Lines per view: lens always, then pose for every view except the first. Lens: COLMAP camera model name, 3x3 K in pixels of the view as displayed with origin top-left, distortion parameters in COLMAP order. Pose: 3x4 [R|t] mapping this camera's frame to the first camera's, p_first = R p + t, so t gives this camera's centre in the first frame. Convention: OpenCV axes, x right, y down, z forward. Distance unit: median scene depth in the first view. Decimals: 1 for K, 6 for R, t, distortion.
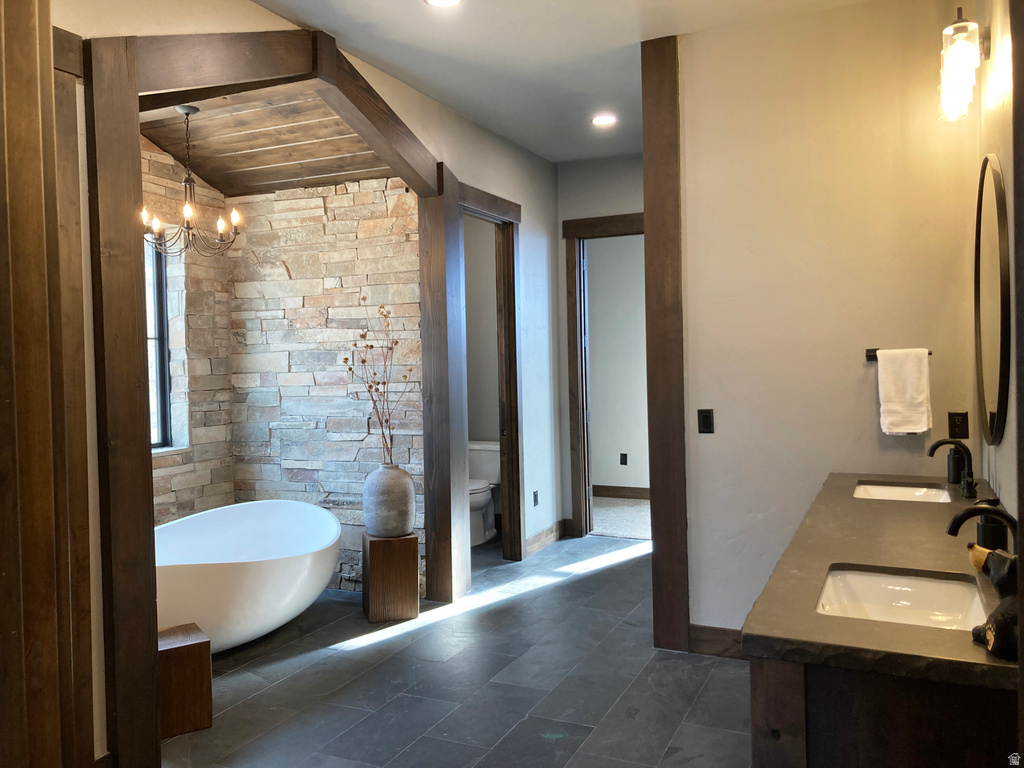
lens RADIAL K [[850.5, 0, 511.8], [0, 850.5, 381.0], [0, 0, 1]] dist [0.059442, -0.012070]
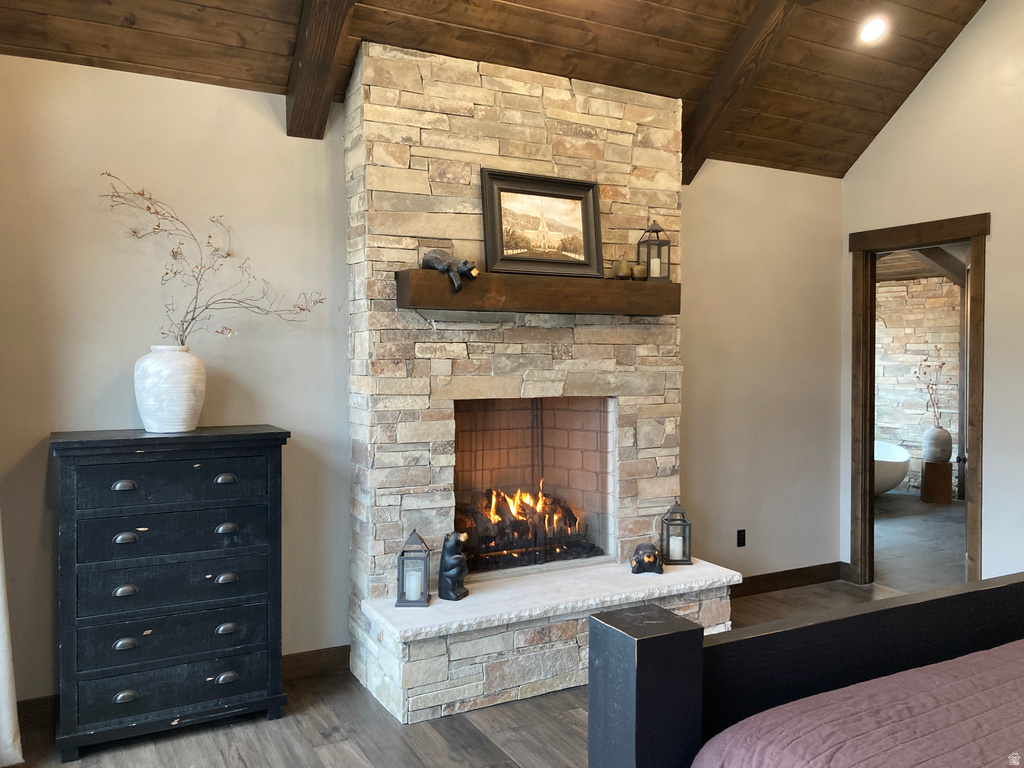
lens RADIAL K [[850.5, 0, 542.0], [0, 850.5, 381.4], [0, 0, 1]] dist [0.059442, -0.012070]
pose [[0.817850, 0.035308, -0.574347, 0.229482], [-0.027836, 0.999375, 0.021799, -0.021673], [0.574757, -0.001841, 0.818322, -1.065166]]
